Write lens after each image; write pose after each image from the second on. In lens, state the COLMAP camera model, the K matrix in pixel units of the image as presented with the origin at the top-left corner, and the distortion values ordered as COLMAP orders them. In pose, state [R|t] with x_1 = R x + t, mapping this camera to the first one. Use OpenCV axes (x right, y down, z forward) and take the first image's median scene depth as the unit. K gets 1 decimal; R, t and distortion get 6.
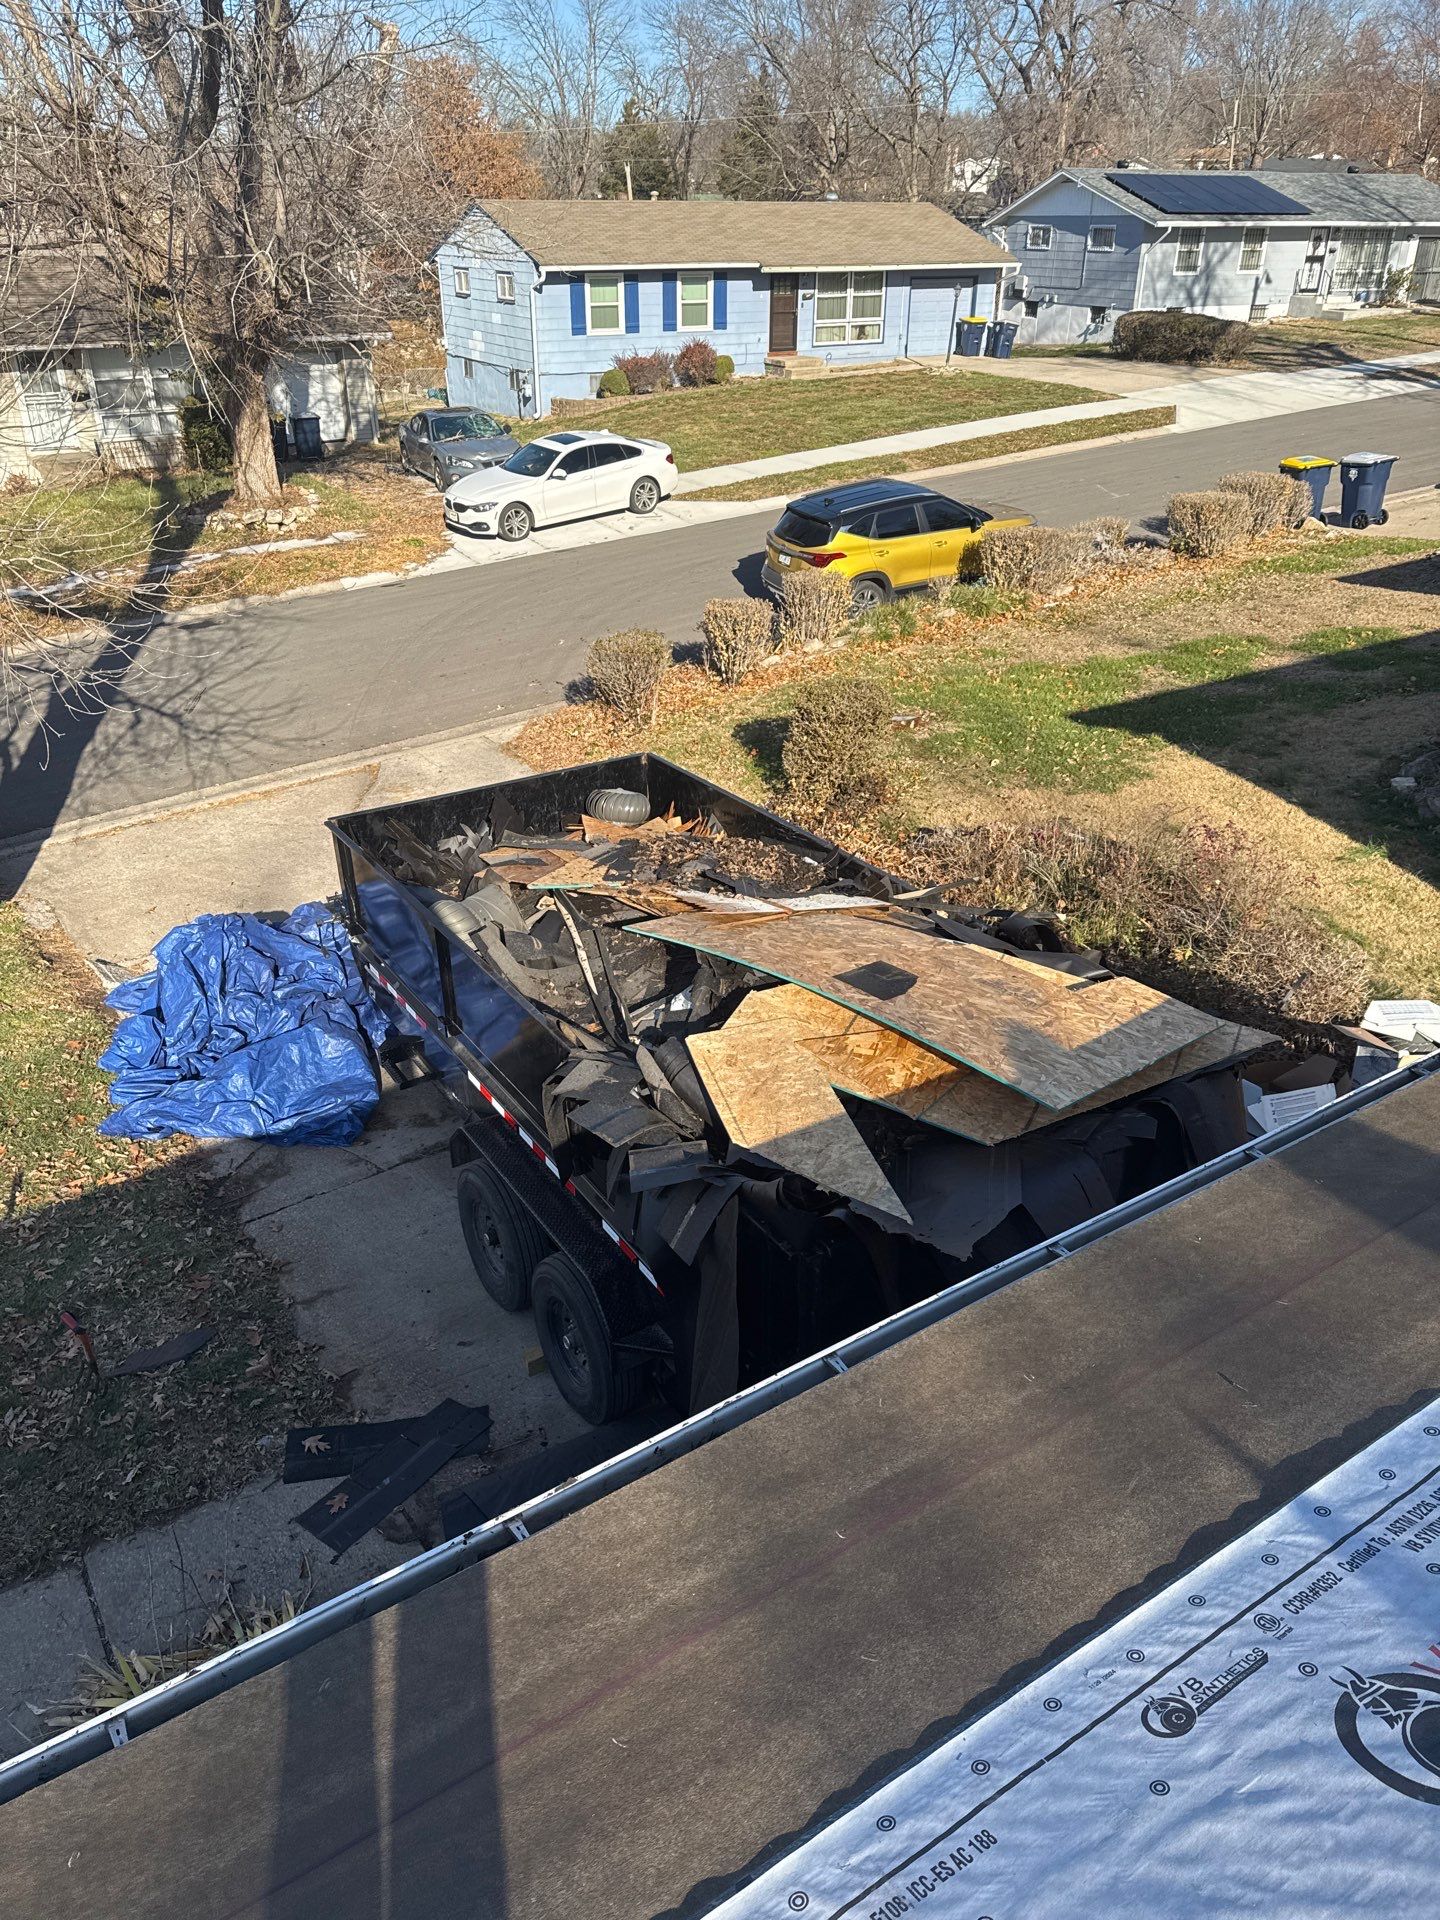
lens RADIAL K [[1347.8, 0, 720.0], [0, 1347.8, 960.0], [0, 0, 1]] dist [0.023479, -0.029214]
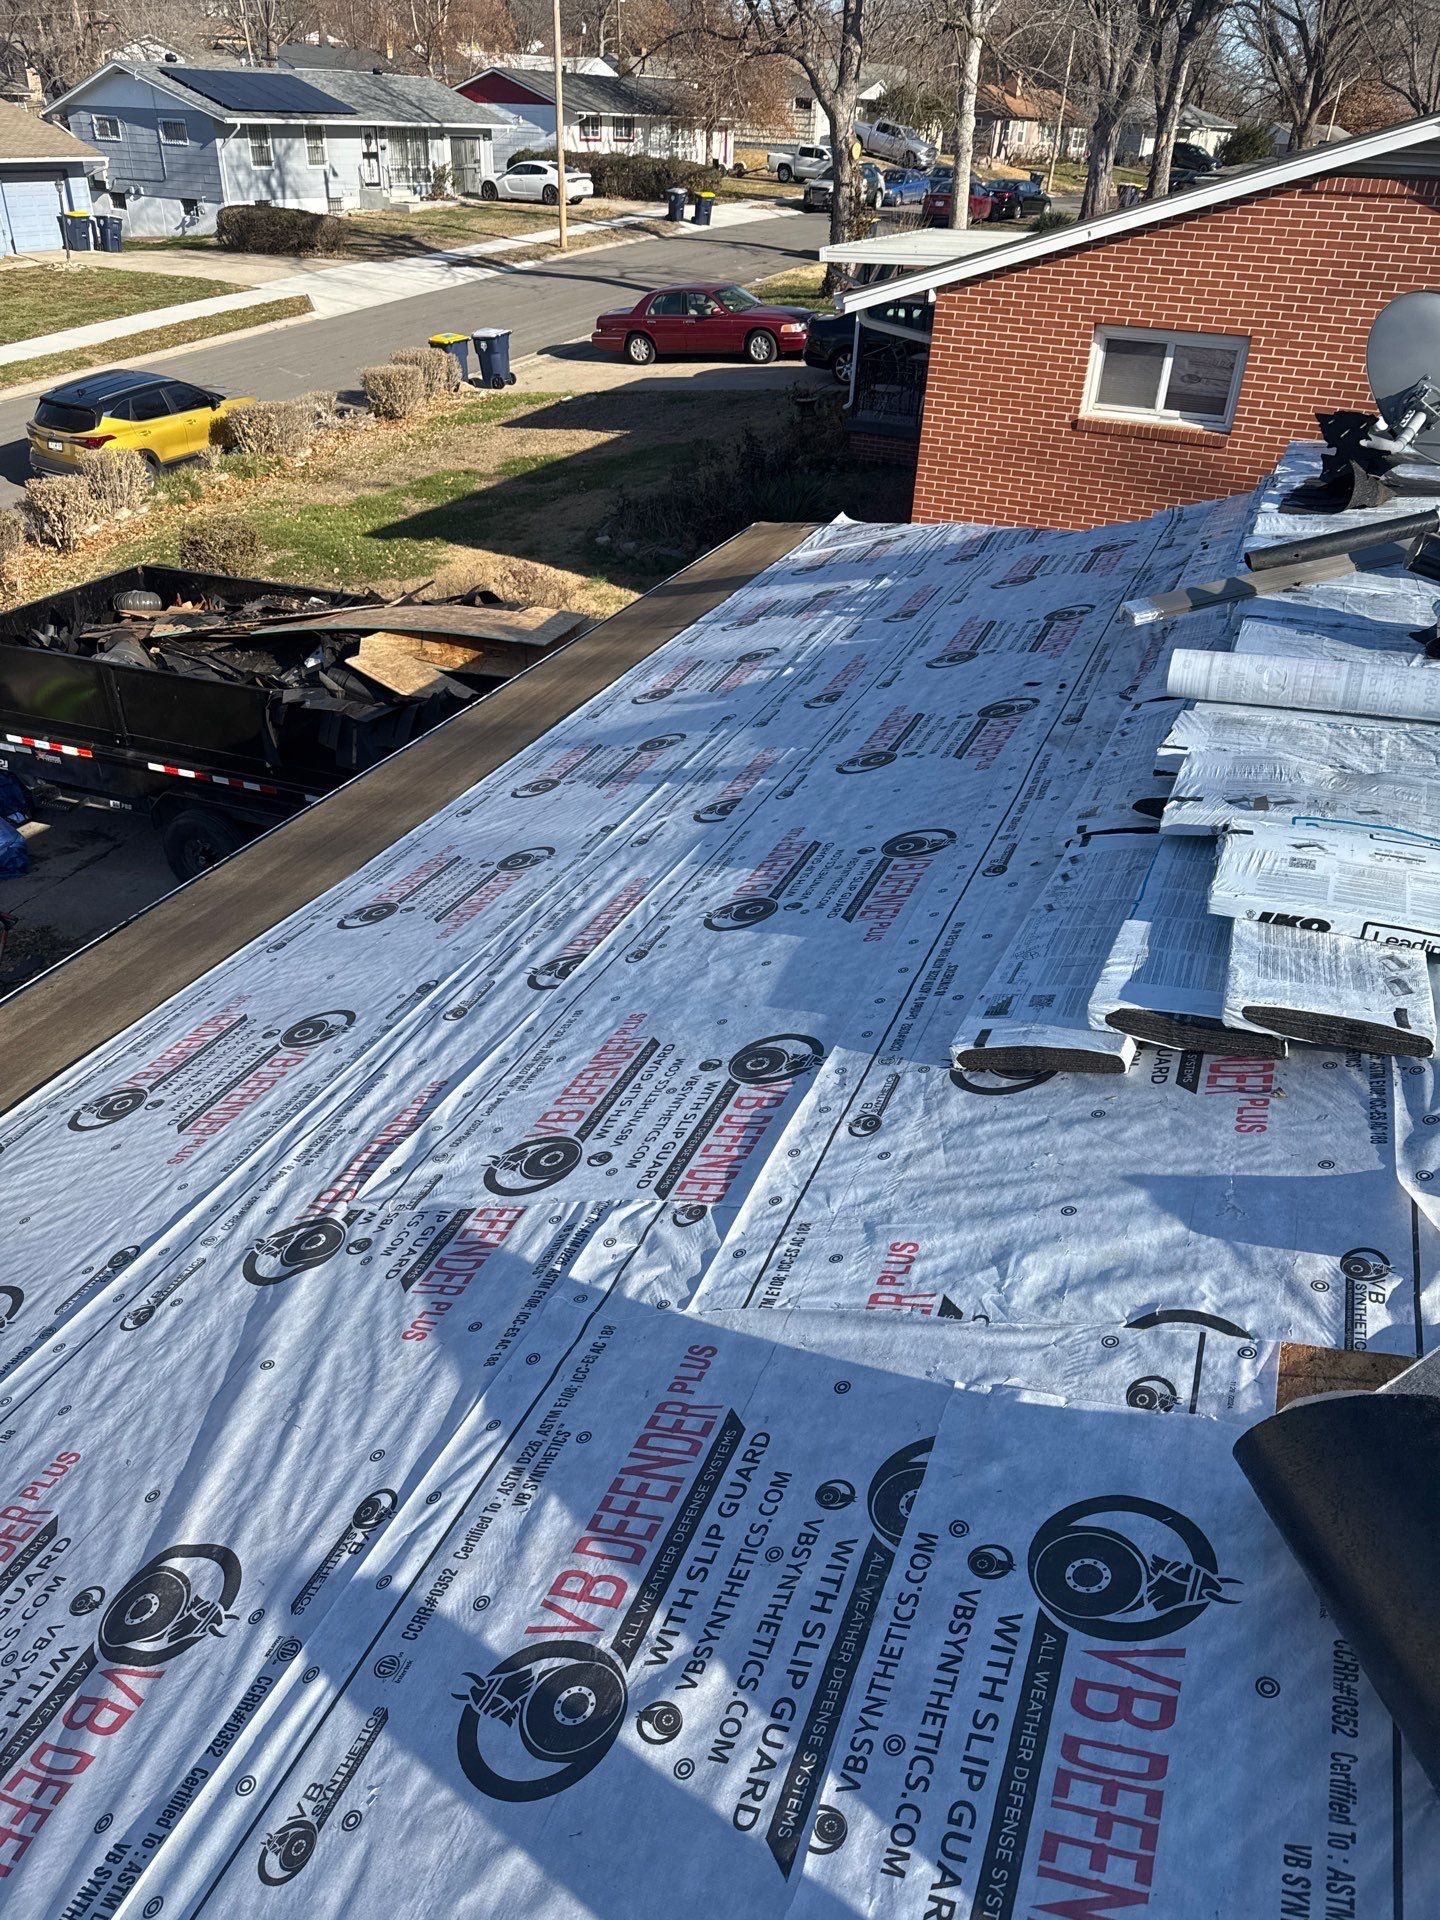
lens RADIAL K [[1347.8, 0, 720.0], [0, 1347.8, 960.0], [0, 0, 1]] dist [0.023479, -0.029214]
pose [[0.816960, -0.279549, 0.504409, -0.118392], [0.243947, 0.960067, 0.136974, 0.059192], [-0.522557, 0.011146, 0.852532, -0.153378]]
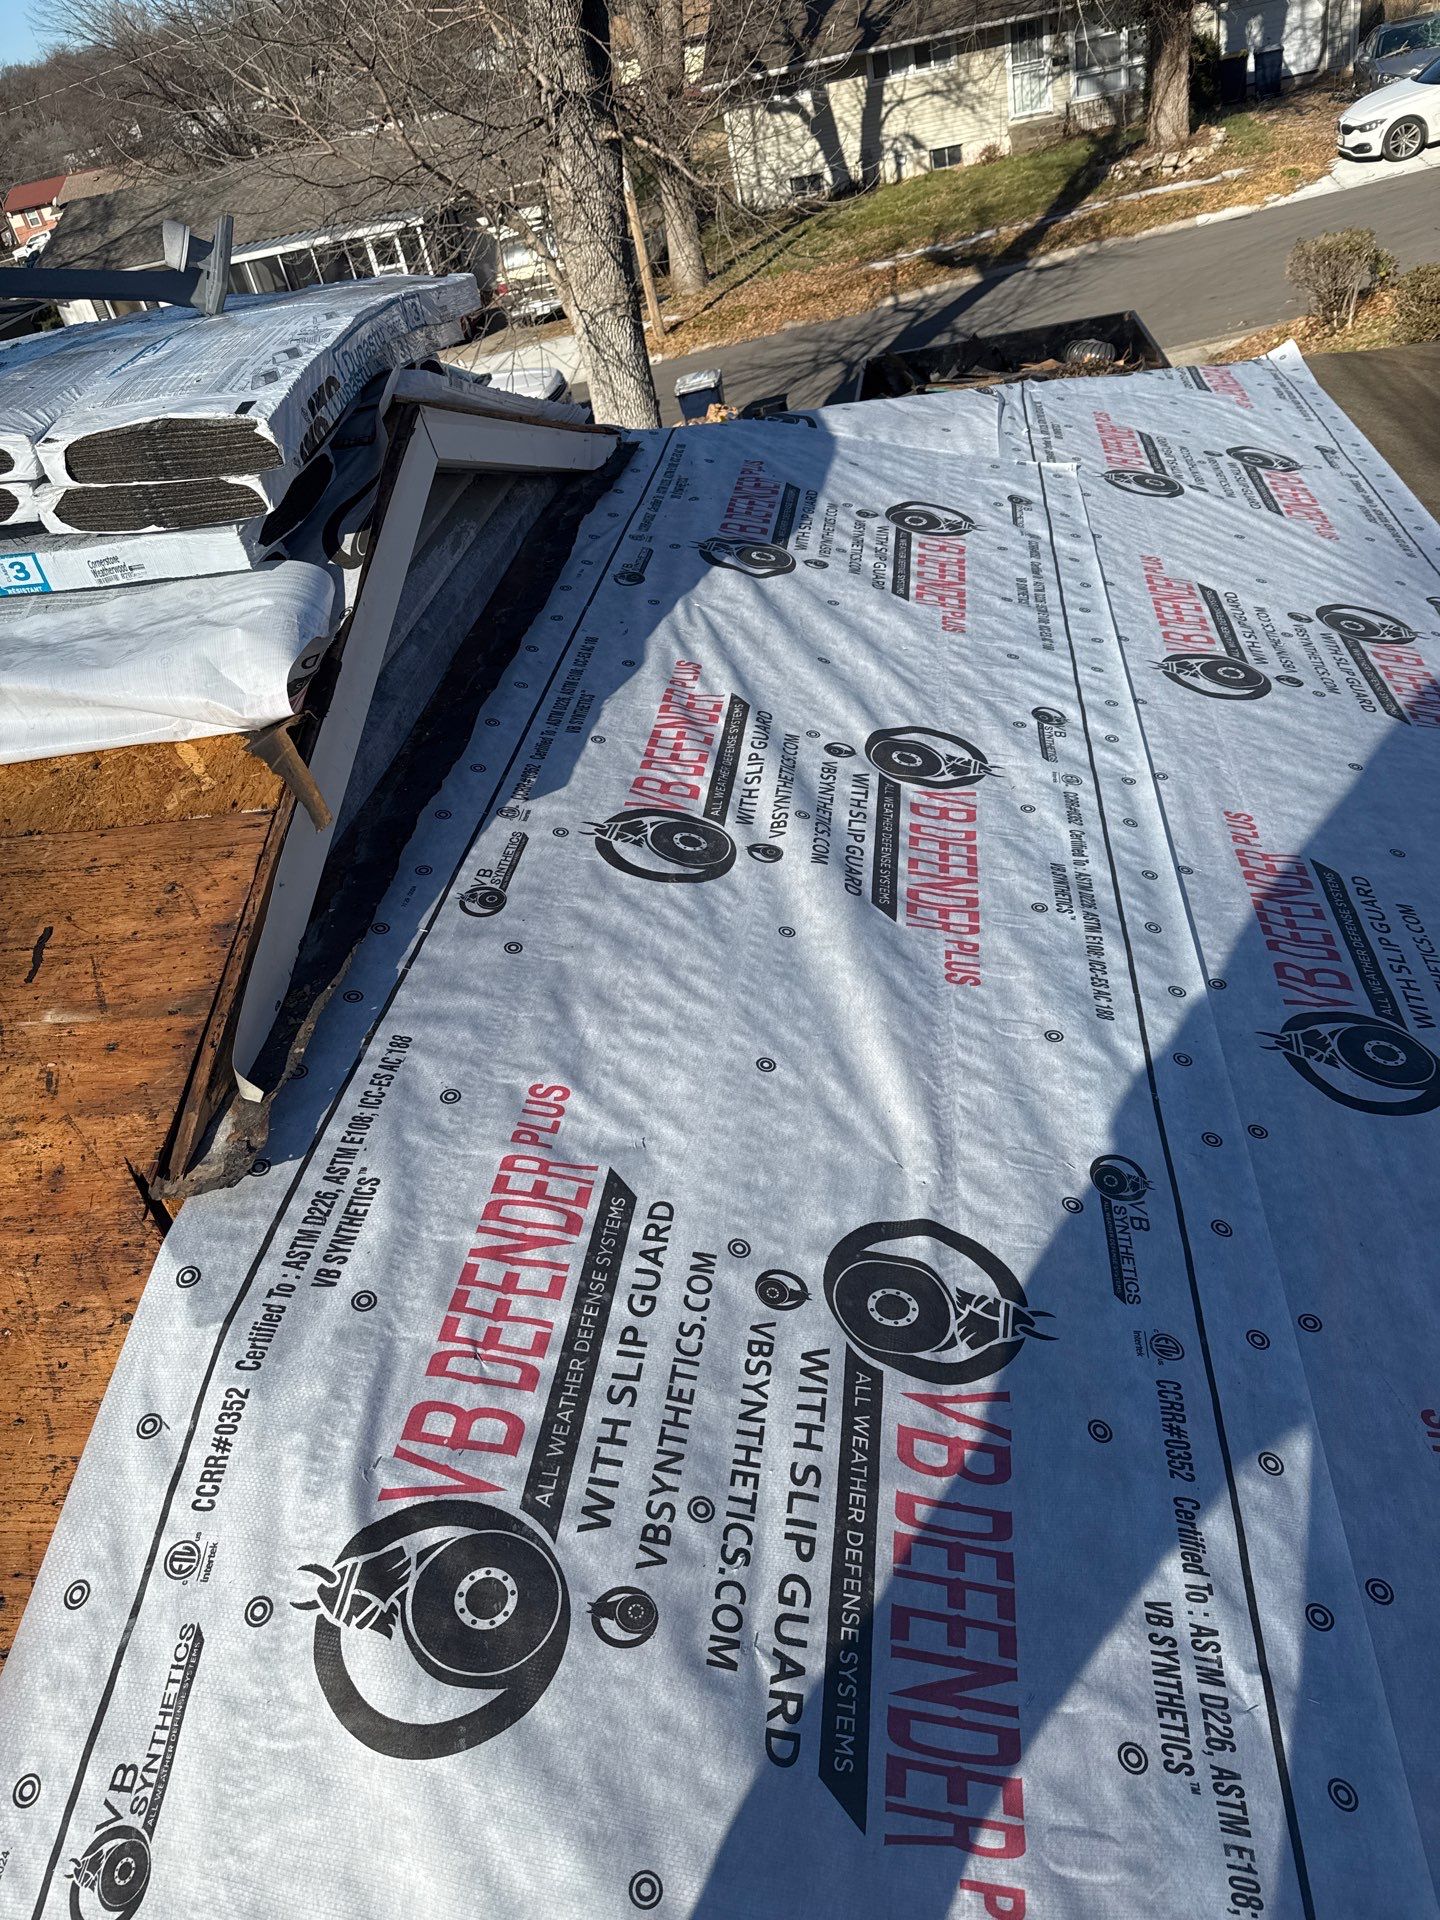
lens RADIAL K [[1363.7, 0, 716.3], [0, 1363.7, 941.5], [0, 0, 1]] dist [0.010016, -0.013740]
pose [[0.748160, 0.250434, -0.614443, 0.175020], [-0.132983, 0.963842, 0.230918, 0.049319], [0.650056, -0.091053, 0.754412, -0.070382]]
